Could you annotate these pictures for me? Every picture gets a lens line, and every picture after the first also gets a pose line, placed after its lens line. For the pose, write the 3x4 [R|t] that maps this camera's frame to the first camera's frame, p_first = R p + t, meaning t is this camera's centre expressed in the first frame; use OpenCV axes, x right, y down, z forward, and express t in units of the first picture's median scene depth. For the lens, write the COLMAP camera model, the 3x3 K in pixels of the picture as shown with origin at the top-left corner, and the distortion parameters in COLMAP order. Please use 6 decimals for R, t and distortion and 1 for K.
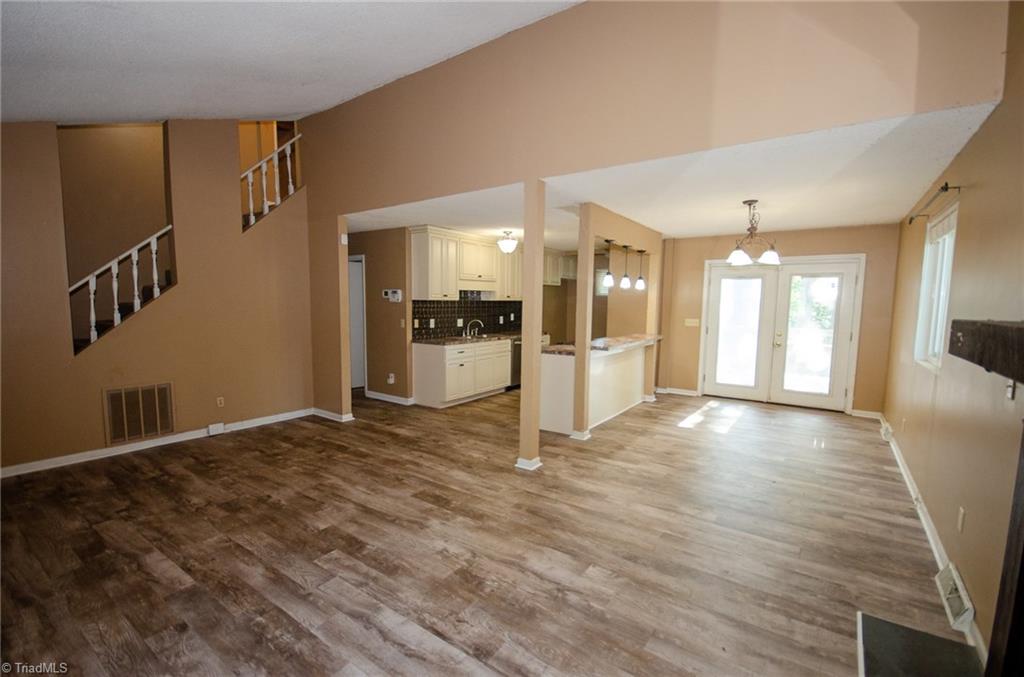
lens RADIAL K [[448.7, 0, 517.4], [0, 448.7, 348.0], [0, 0, 1]] dist [-0.008033, -0.000801]
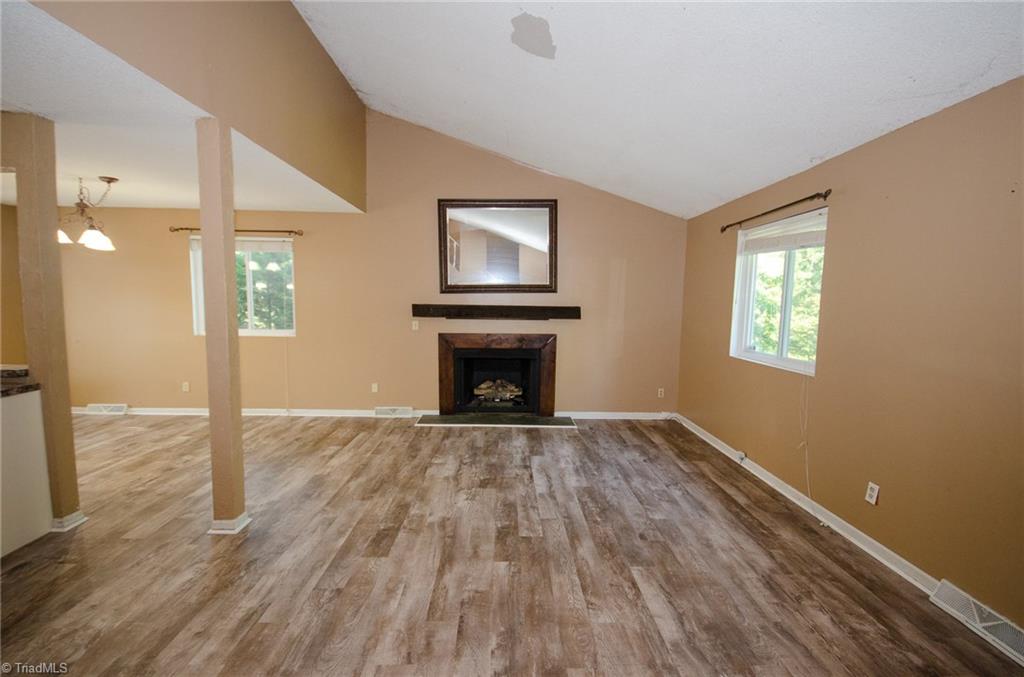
lens RADIAL K [[448.7, 0, 517.4], [0, 448.7, 348.0], [0, 0, 1]] dist [-0.008033, -0.000801]
pose [[-0.596859, -0.103321, 0.795666, -0.949126], [0.057366, 0.983641, 0.170763, -0.134884], [-0.800293, 0.147566, -0.581167, 1.228988]]
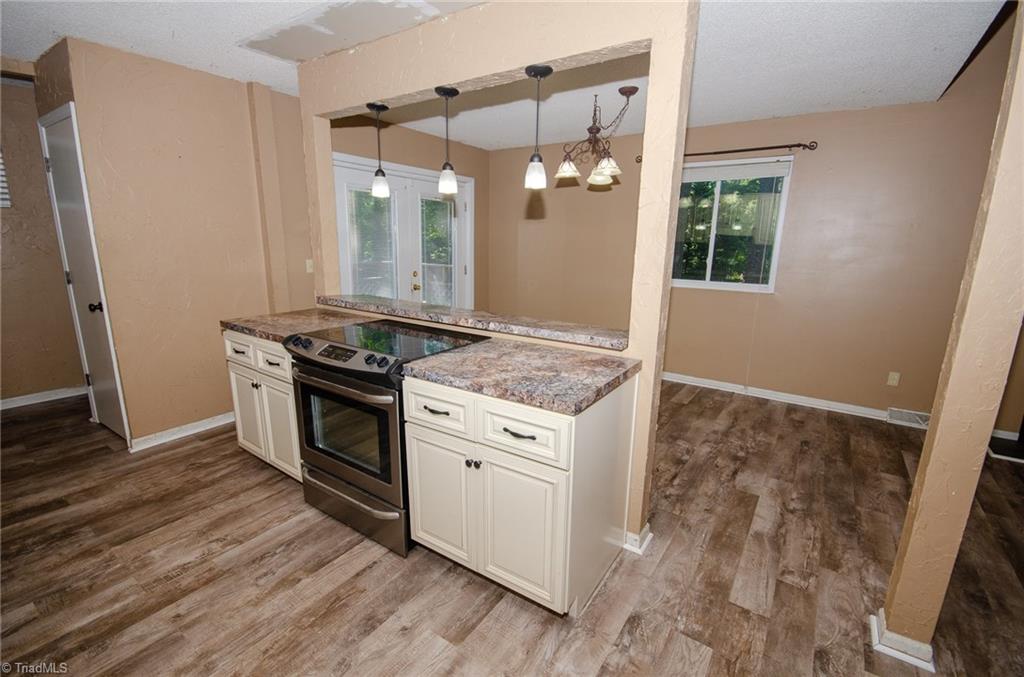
lens RADIAL K [[453.2, 0, 515.3], [0, 453.2, 344.3], [0, 0, 1]] dist [-0.000965, -0.000352]
pose [[0.003759, -0.237090, 0.971481, -0.383186], [0.083752, 0.968149, 0.235952, -0.160936], [-0.996480, 0.080477, 0.023496, 1.613669]]
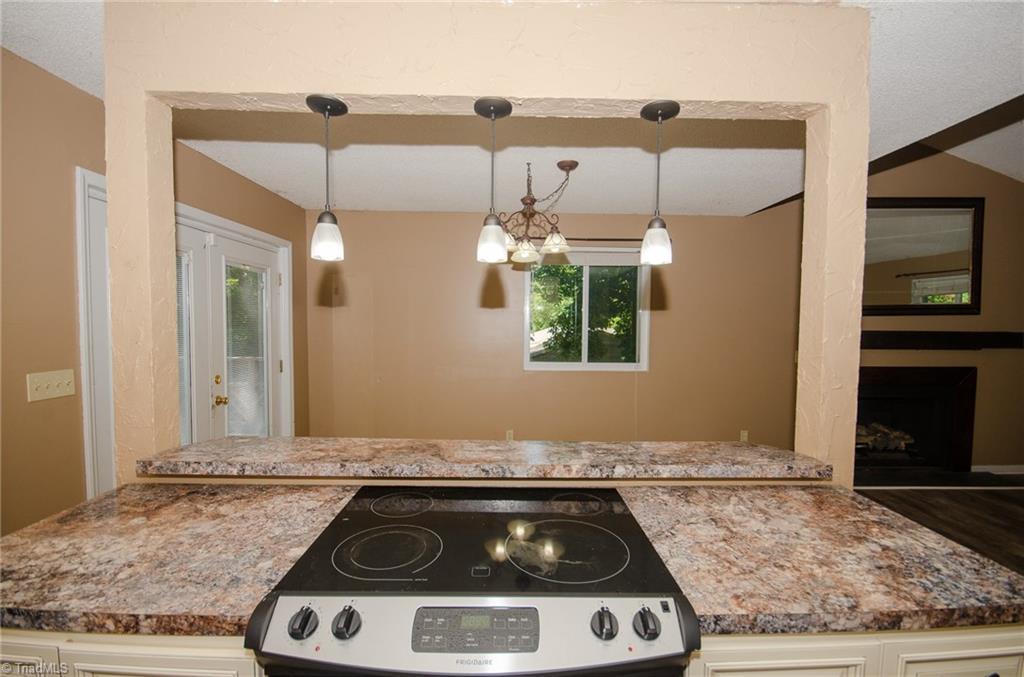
lens RADIAL K [[452.0, 0, 517.2], [0, 452.0, 347.9], [0, 0, 1]] dist [0.011801, -0.015059]
pose [[-0.574503, -0.069660, 0.815533, 0.007075], [0.065554, 0.989255, 0.130678, -0.207824], [-0.815873, 0.128536, -0.563764, 1.973481]]
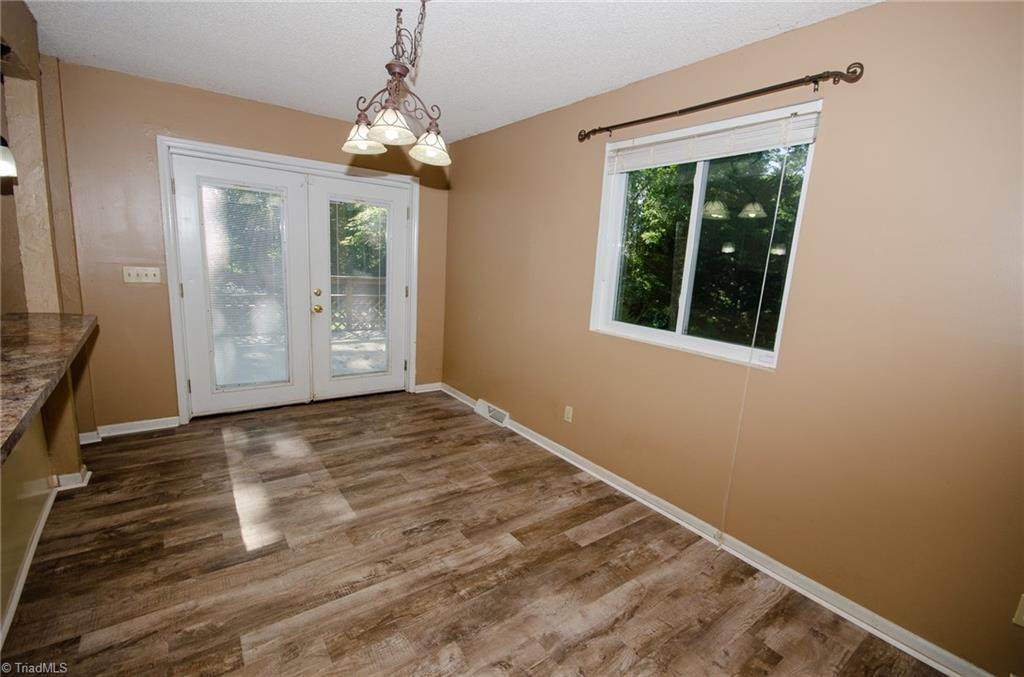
lens RADIAL K [[453.4, 0, 509.4], [0, 453.4, 341.9], [0, 0, 1]] dist [-0.000363, -0.013176]
pose [[0.327415, -0.165290, 0.930311, 0.153717], [0.045613, 0.986197, 0.159167, -0.098599], [-0.943779, -0.009679, 0.330435, 1.064929]]
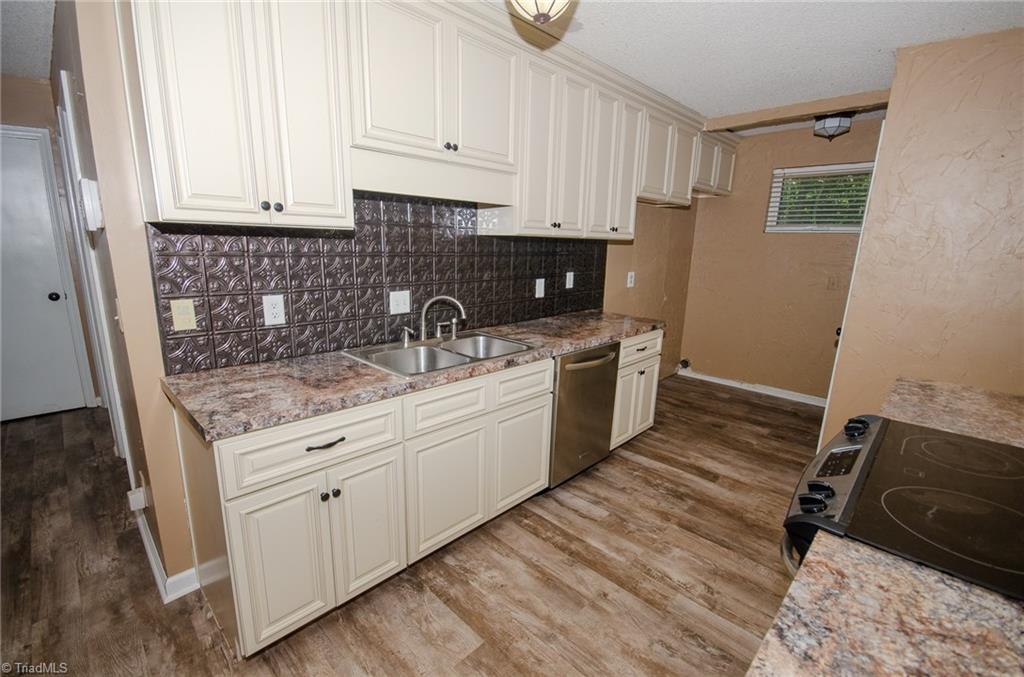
lens RADIAL K [[453.2, 0, 515.3], [0, 453.2, 344.3], [0, 0, 1]] dist [-0.000965, -0.000352]
pose [[0.985007, 0.055240, -0.163429, 0.023625], [-0.035611, 0.992051, 0.120689, -0.148222], [0.168797, -0.113060, 0.979145, 1.488404]]
